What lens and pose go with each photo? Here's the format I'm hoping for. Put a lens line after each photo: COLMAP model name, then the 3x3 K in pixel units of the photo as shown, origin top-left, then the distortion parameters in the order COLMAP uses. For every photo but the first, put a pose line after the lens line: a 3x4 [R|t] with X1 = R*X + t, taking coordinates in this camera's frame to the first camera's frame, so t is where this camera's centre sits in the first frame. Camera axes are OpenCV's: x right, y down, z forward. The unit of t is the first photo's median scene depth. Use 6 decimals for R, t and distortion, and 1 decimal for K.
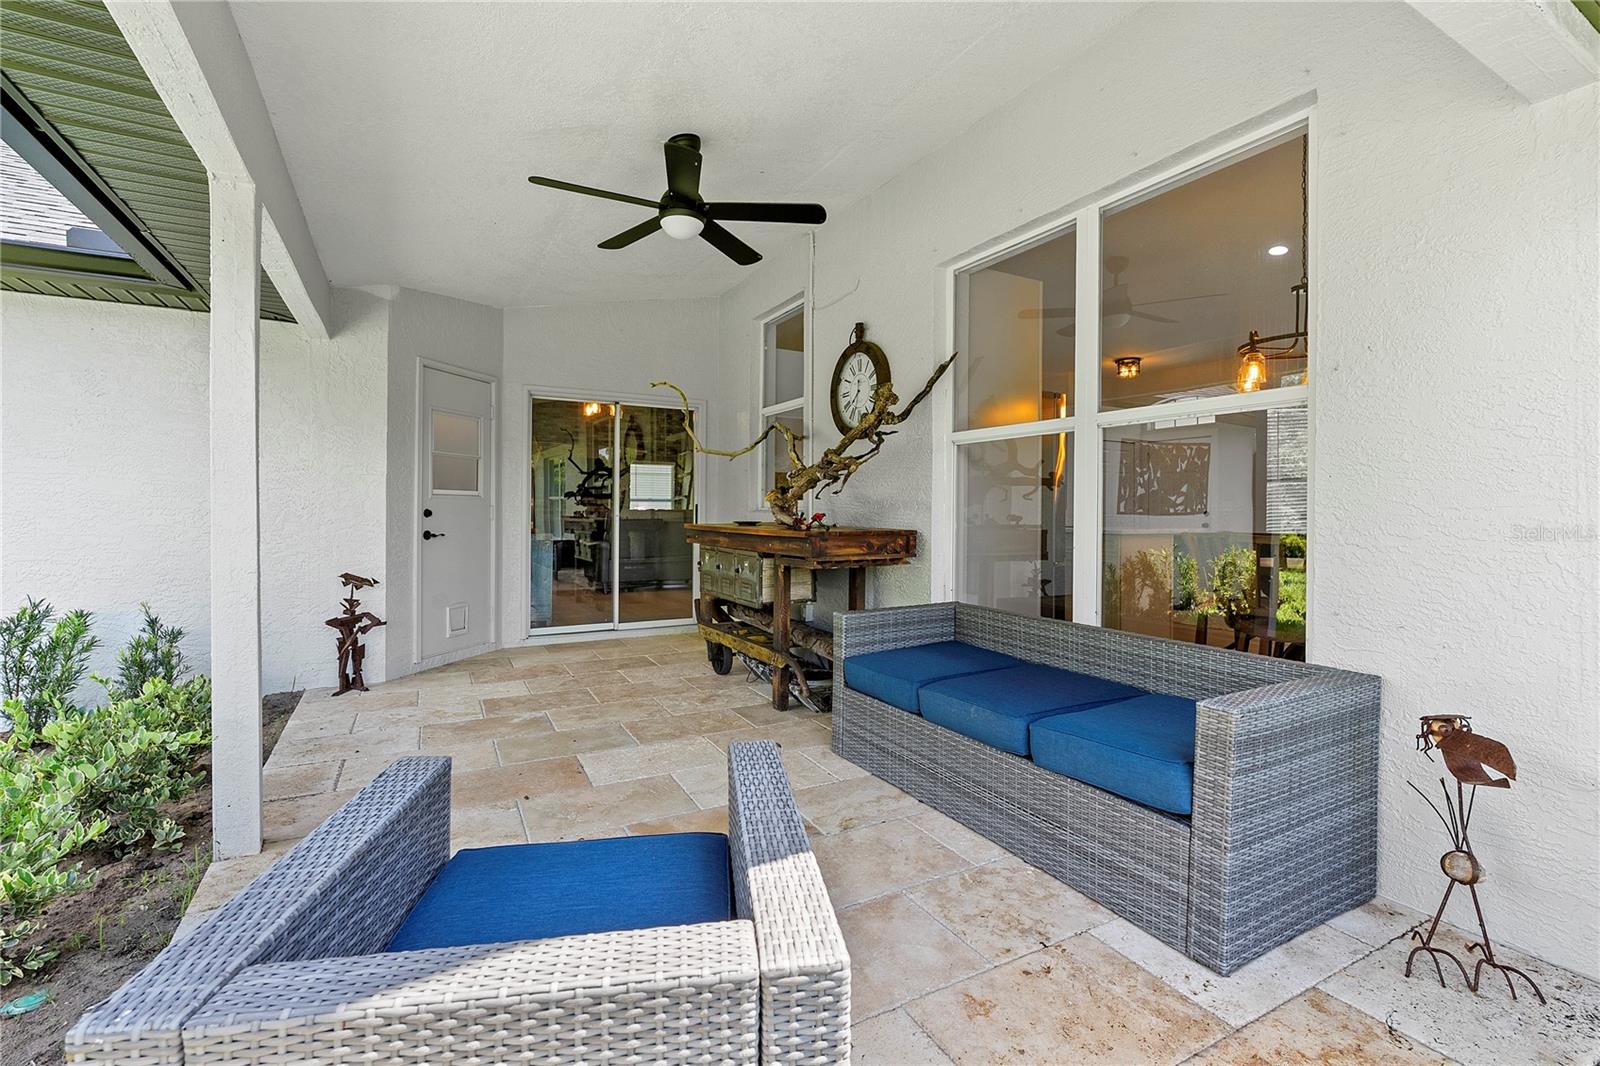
lens RADIAL K [[711.3, 0, 802.0], [0, 711.3, 506.0], [0, 0, 1]] dist [-0.006461, 0.000821]
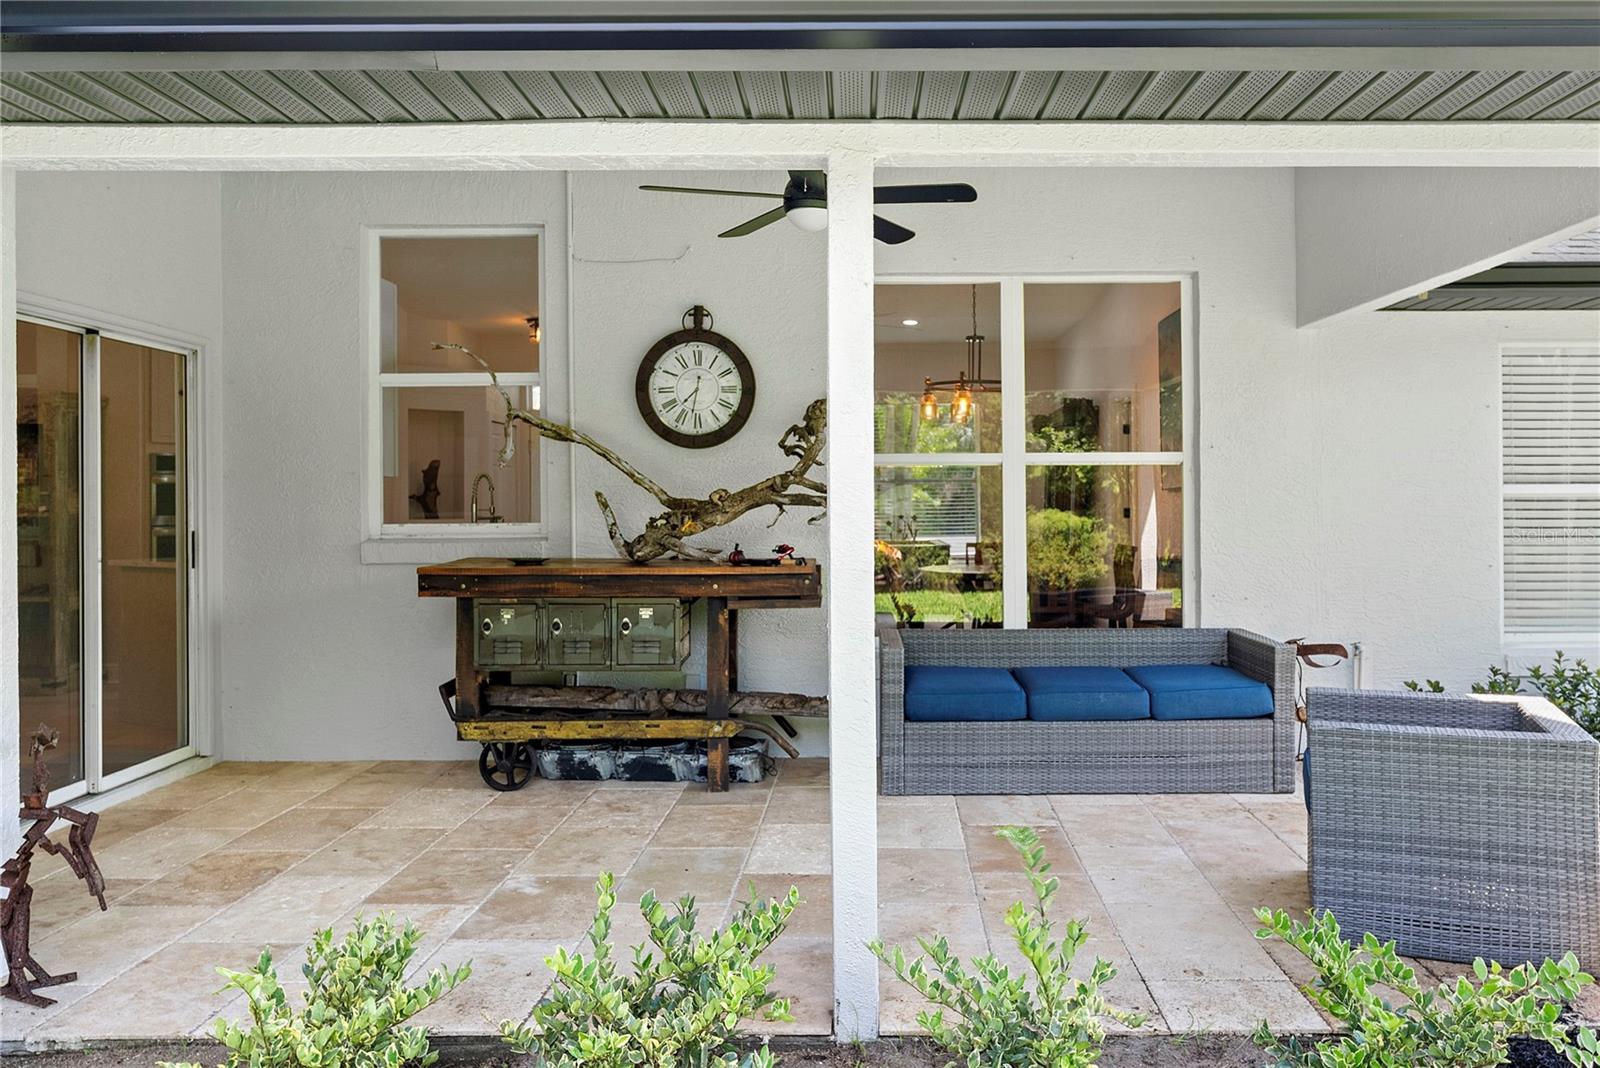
lens RADIAL K [[1172.0, 0, 840.3], [0, 1172.0, 502.1], [0, 0, 1]] dist [-0.001541, -0.000122]
pose [[0.490822, -0.008422, 0.871219, -1.150208], [0.006674, 0.999960, 0.005907, -0.047455], [-0.871234, 0.002915, 0.490859, 0.241161]]
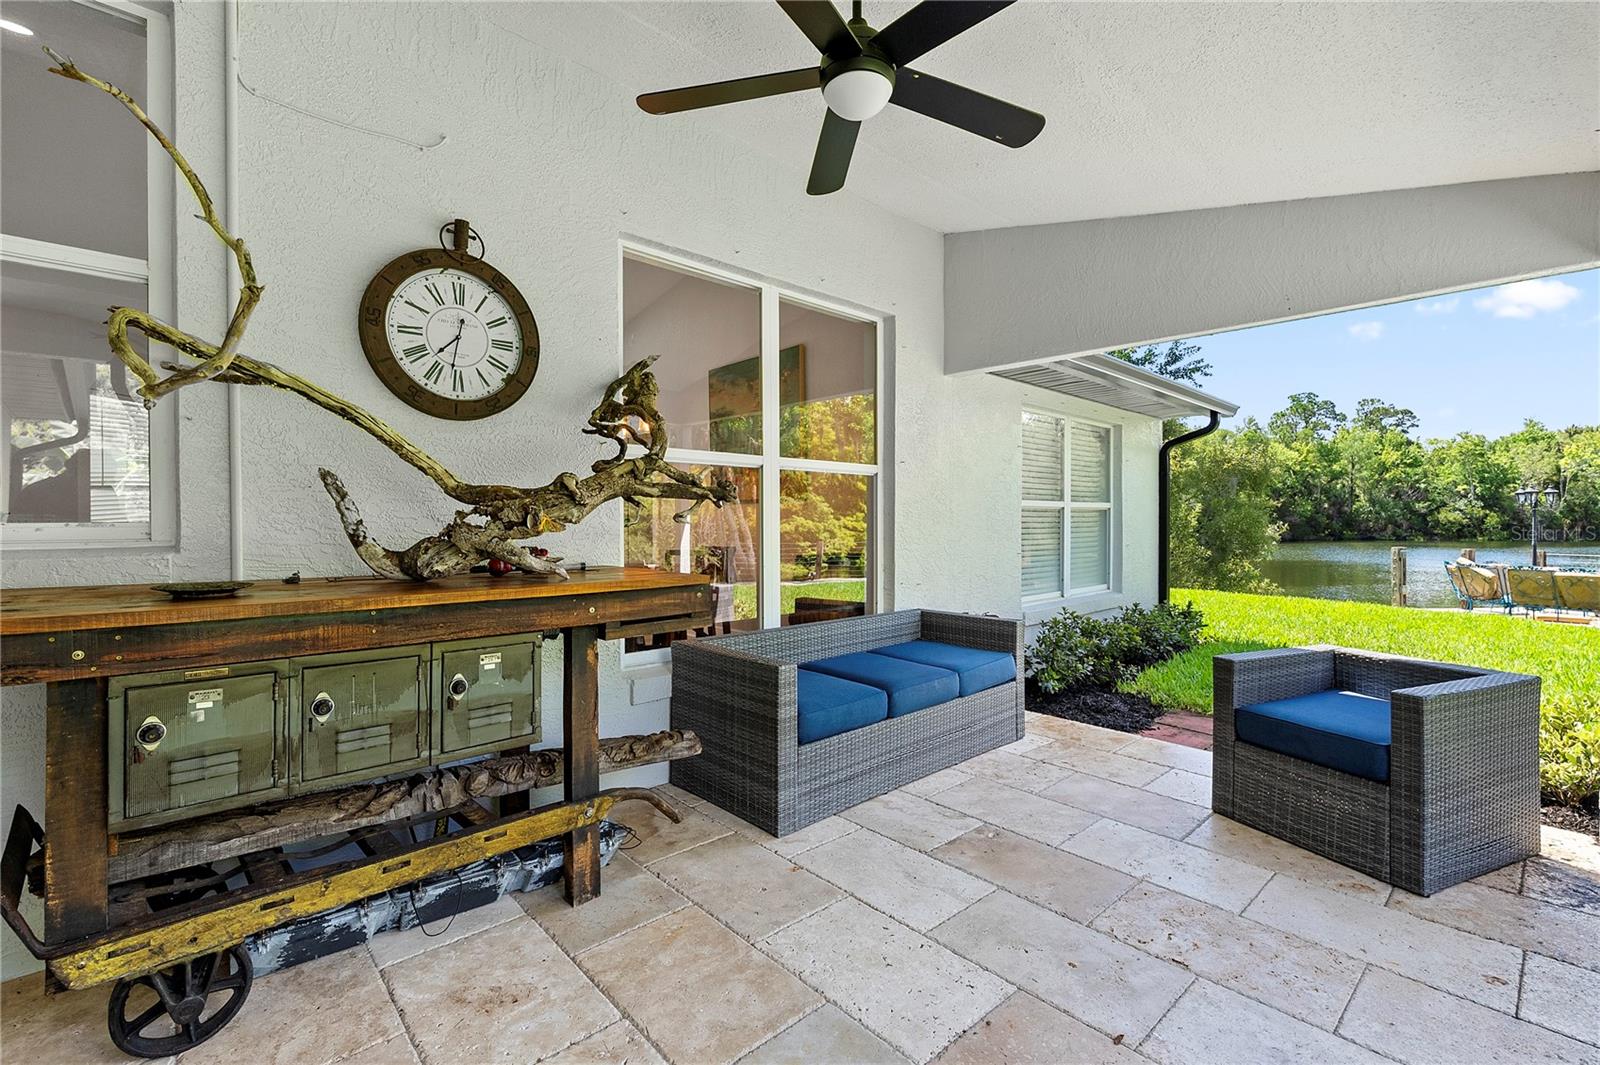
lens RADIAL K [[711.3, 0, 806.1], [0, 711.3, 530.7], [0, 0, 1]] dist [-0.006461, 0.000821]
pose [[-0.256513, -0.016119, 0.966406, -0.638751], [-0.002418, 0.999868, 0.016036, -0.016595], [-0.966538, 0.001777, -0.256518, 1.010355]]
